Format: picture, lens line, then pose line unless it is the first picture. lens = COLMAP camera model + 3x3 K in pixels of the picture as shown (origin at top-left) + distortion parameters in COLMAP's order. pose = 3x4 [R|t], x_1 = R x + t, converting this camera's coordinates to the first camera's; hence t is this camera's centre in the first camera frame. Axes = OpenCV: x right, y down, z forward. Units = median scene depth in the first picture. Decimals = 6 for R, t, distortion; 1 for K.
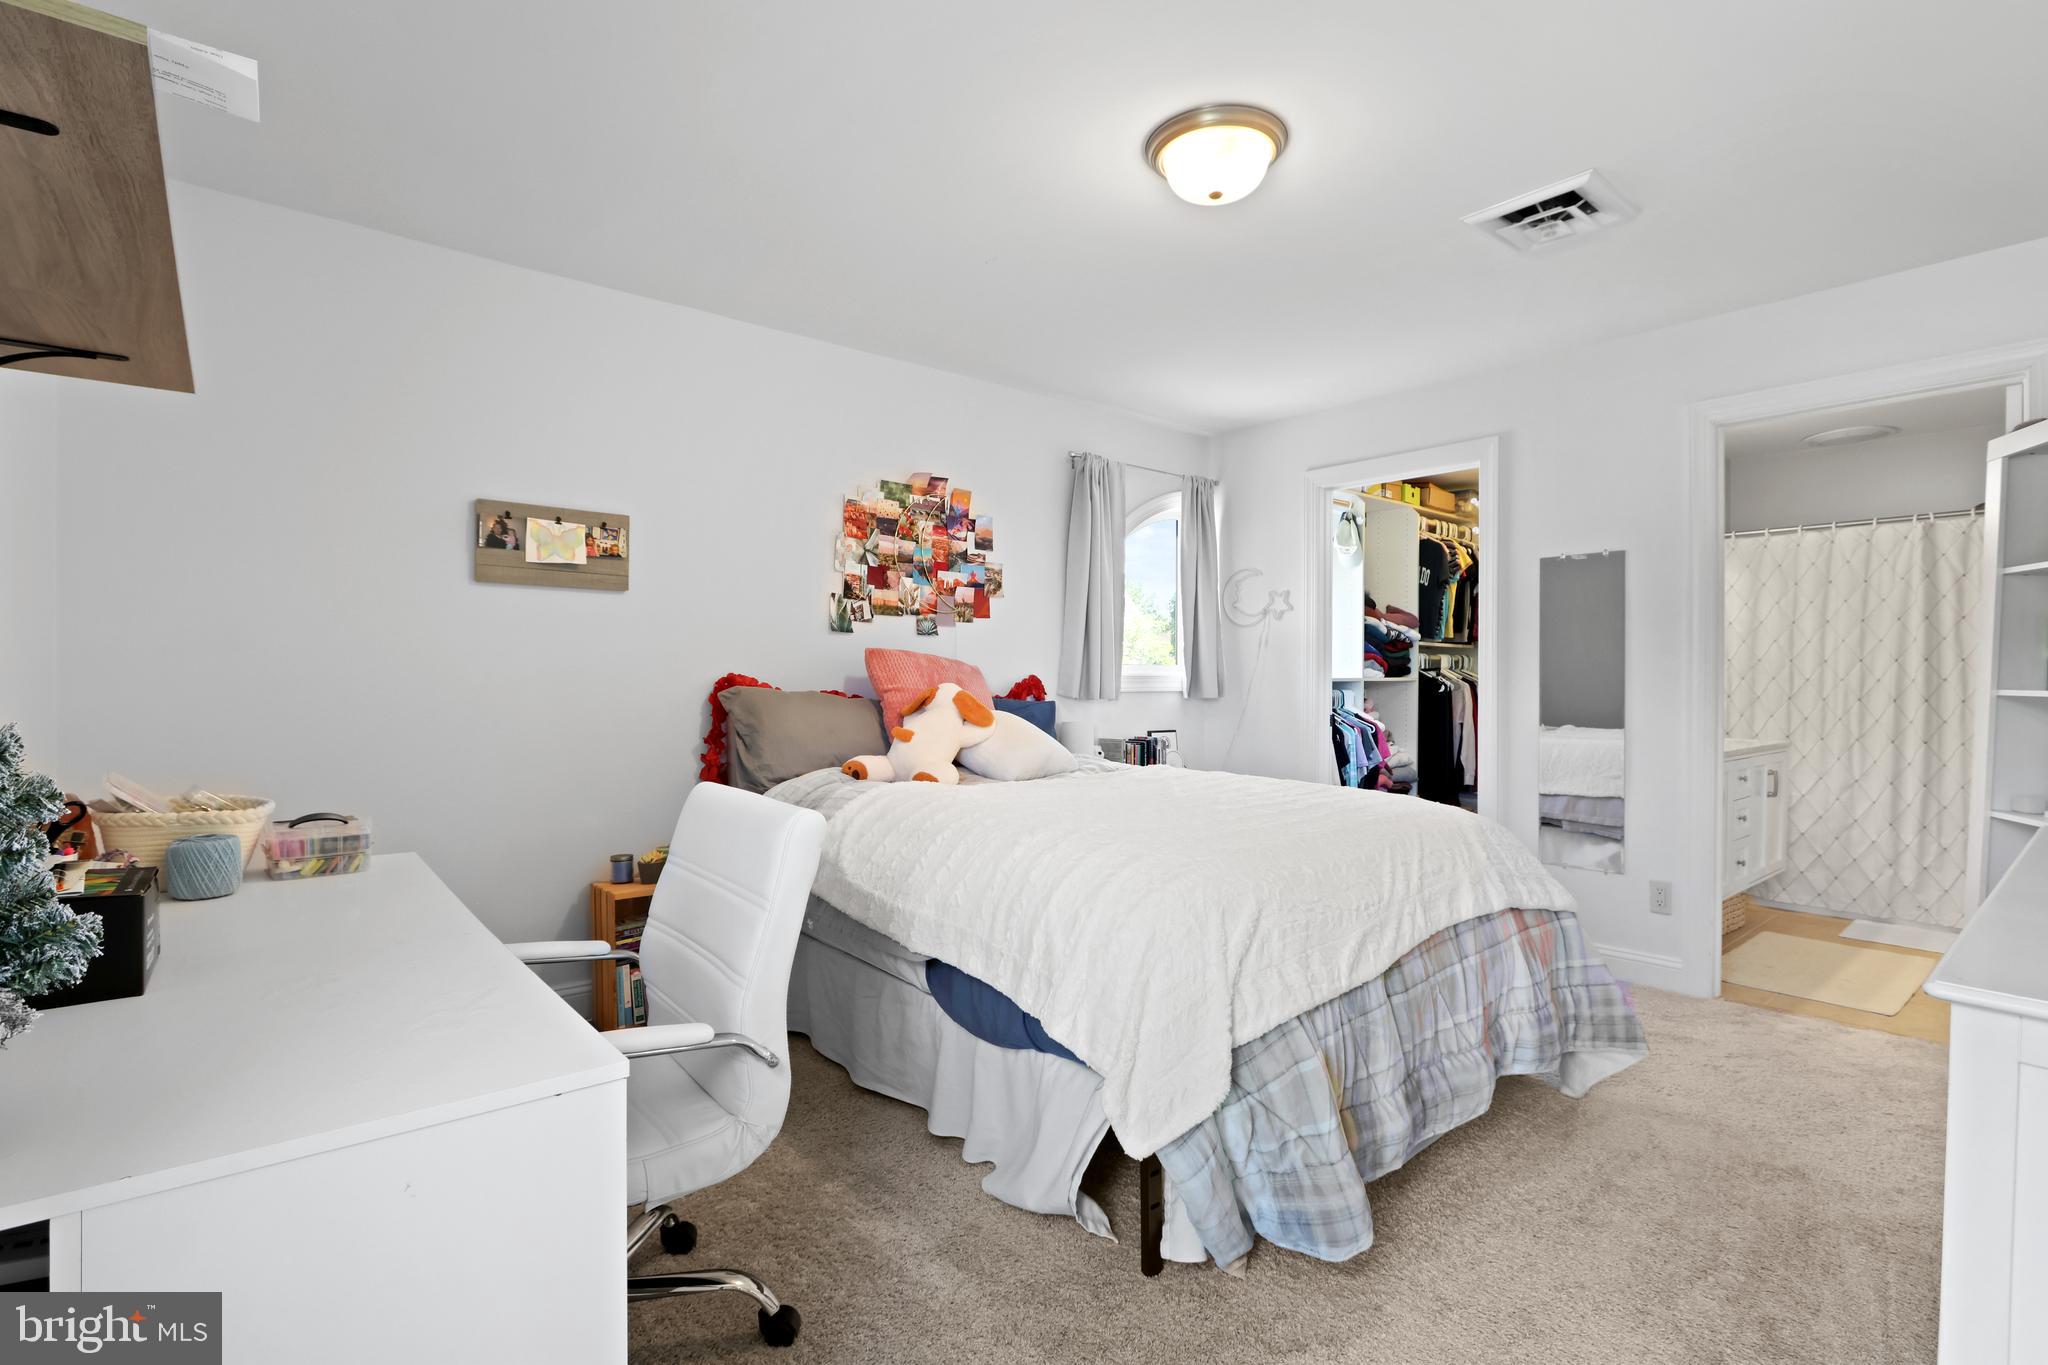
lens RADIAL K [[949.4, 0, 1028.9], [0, 949.4, 684.2], [0, 0, 1]] dist [-0.015426, 0.001999]
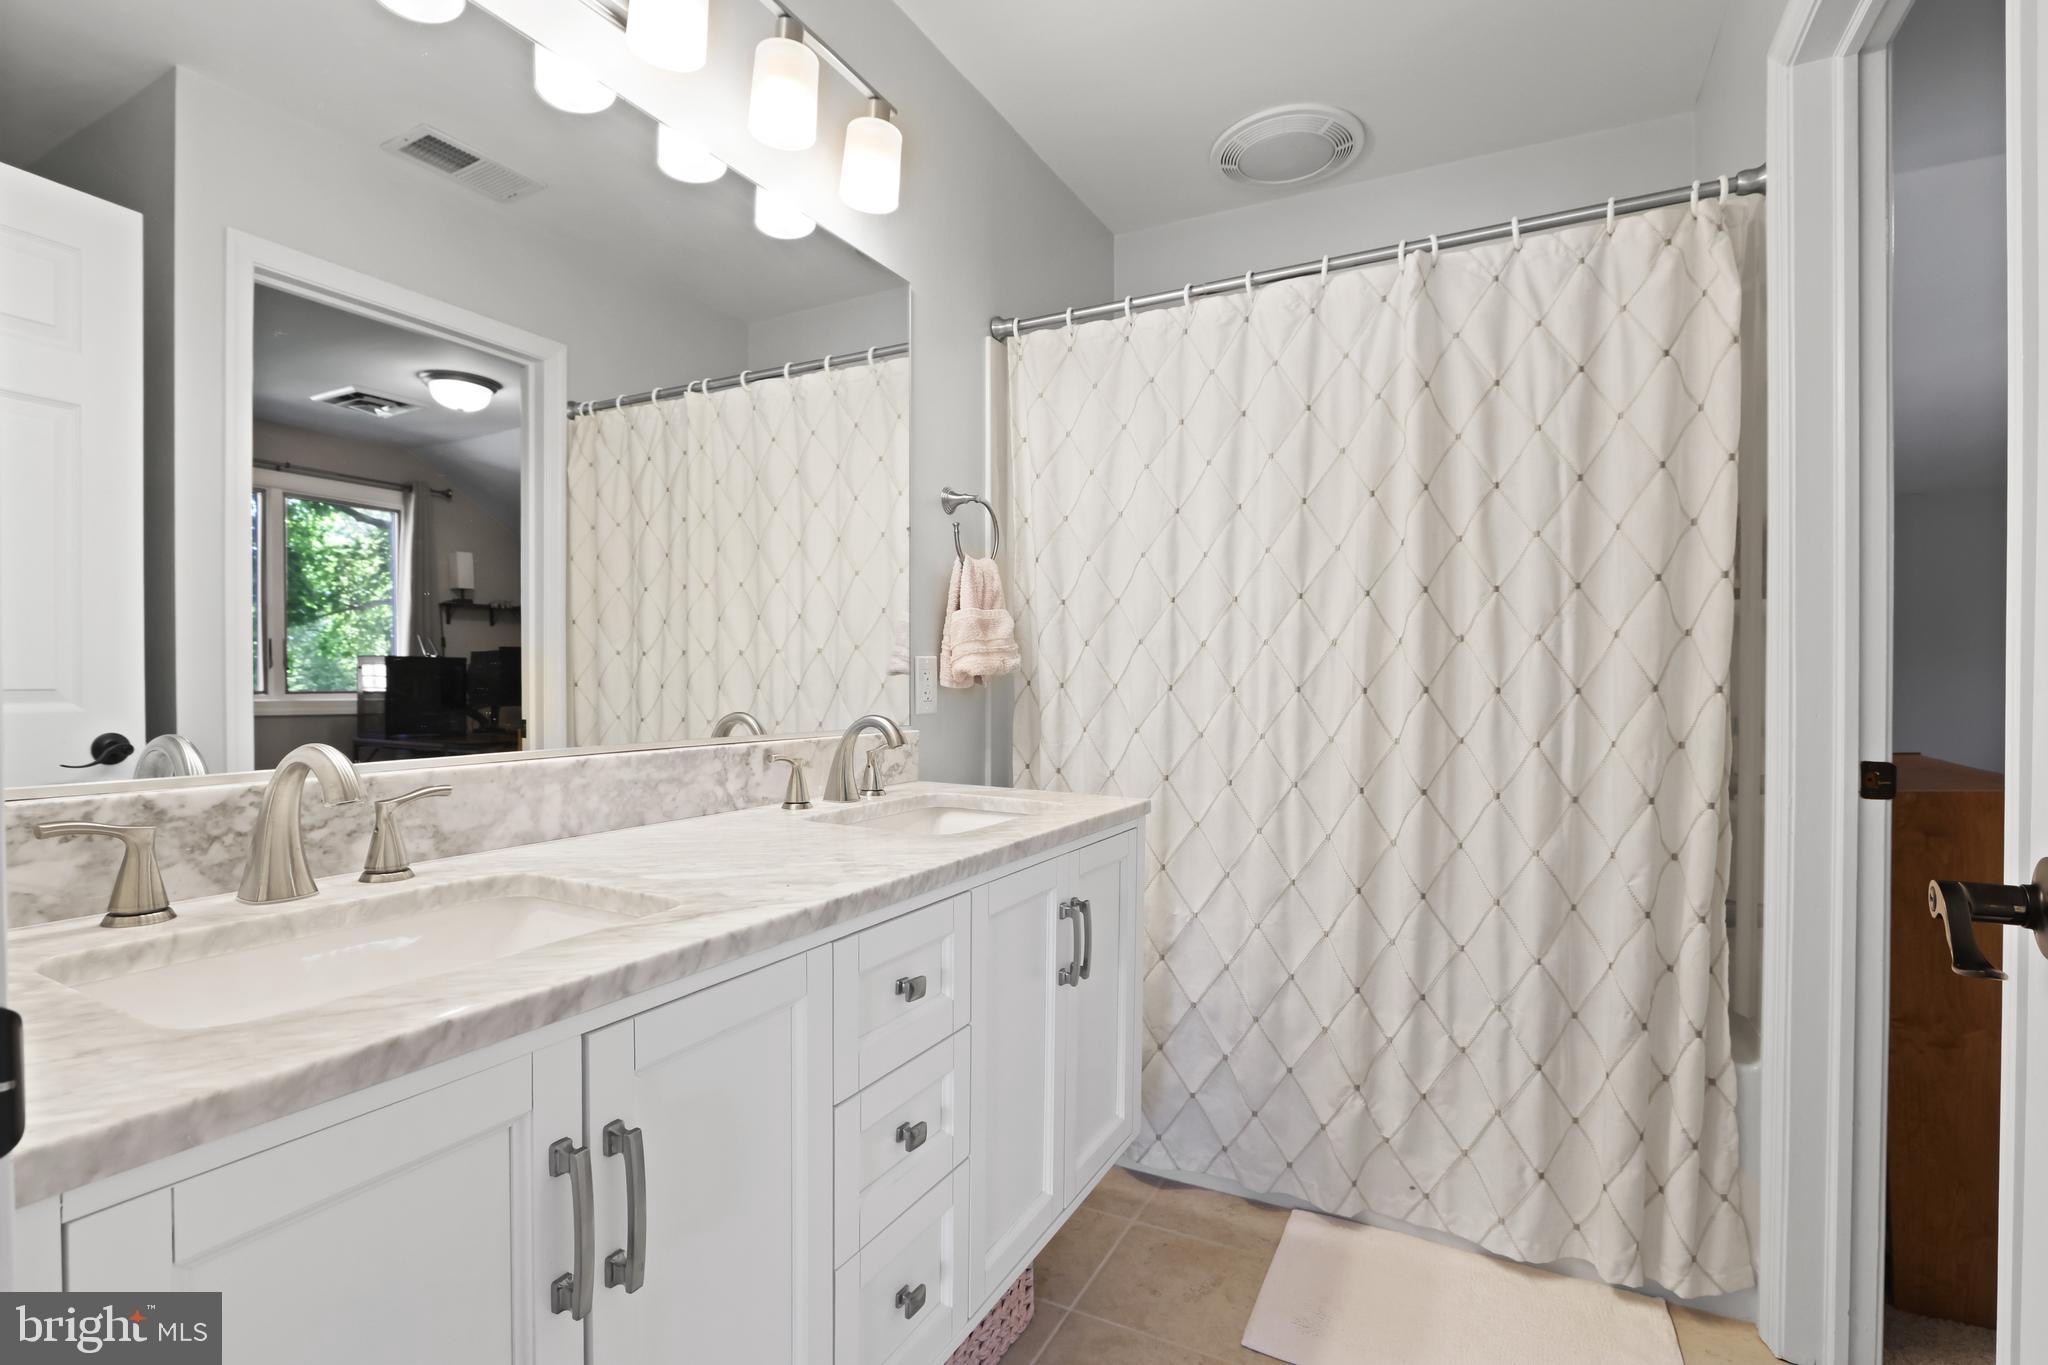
lens RADIAL K [[949.4, 0, 1025.6], [0, 949.4, 682.4], [0, 0, 1]] dist [-0.015426, 0.001999]
pose [[0.920869, -0.000582, 0.389871, 0.616790], [0.002152, 0.999991, -0.003589, 0.015012], [-0.389865, 0.004144, 0.920863, 0.667621]]
